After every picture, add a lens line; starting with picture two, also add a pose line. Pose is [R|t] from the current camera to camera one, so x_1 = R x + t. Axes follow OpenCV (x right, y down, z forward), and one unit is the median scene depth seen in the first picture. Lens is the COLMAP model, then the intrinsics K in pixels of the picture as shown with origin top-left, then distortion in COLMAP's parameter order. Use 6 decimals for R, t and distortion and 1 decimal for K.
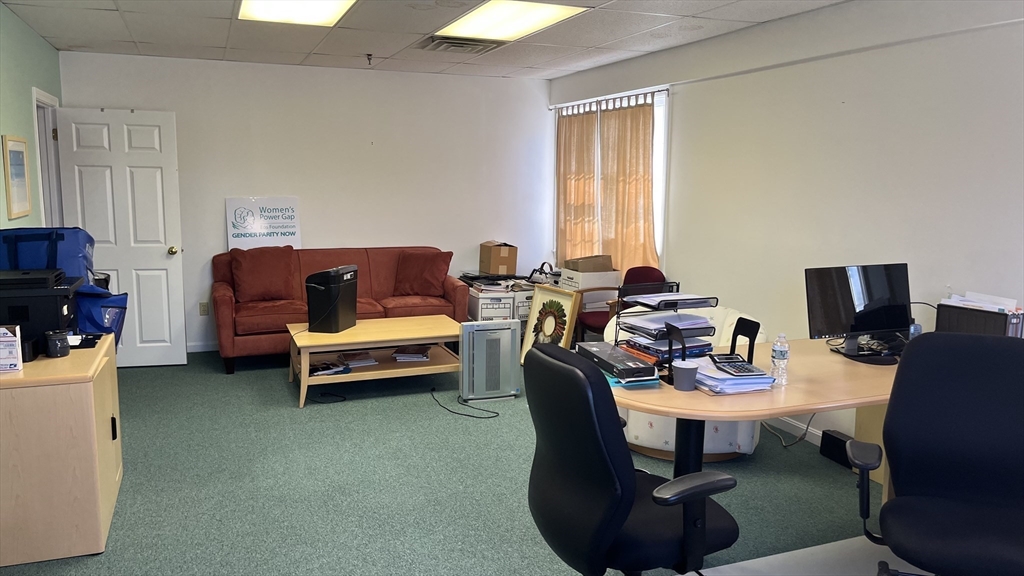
lens RADIAL K [[776.8, 0, 512.5], [0, 776.8, 289.4], [0, 0, 1]] dist [0.013505, 0.002031]
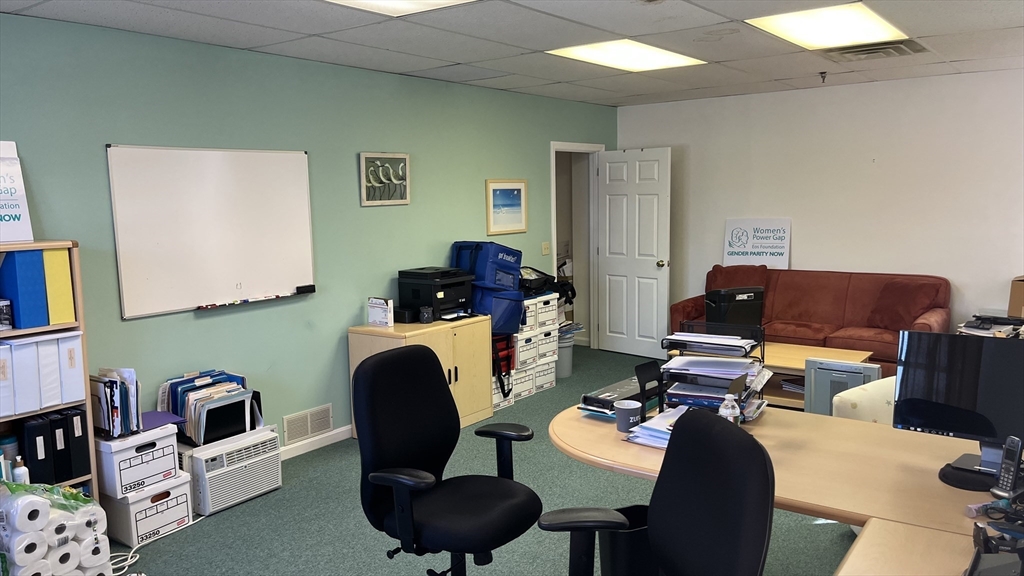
lens RADIAL K [[776.8, 0, 512.8], [0, 776.8, 287.6], [0, 0, 1]] dist [0.013505, 0.002031]
pose [[0.519079, 0.080716, -0.850907, 0.527060], [-0.098432, 0.994553, 0.034295, -0.035763], [0.849040, 0.065955, 0.524196, 0.208006]]
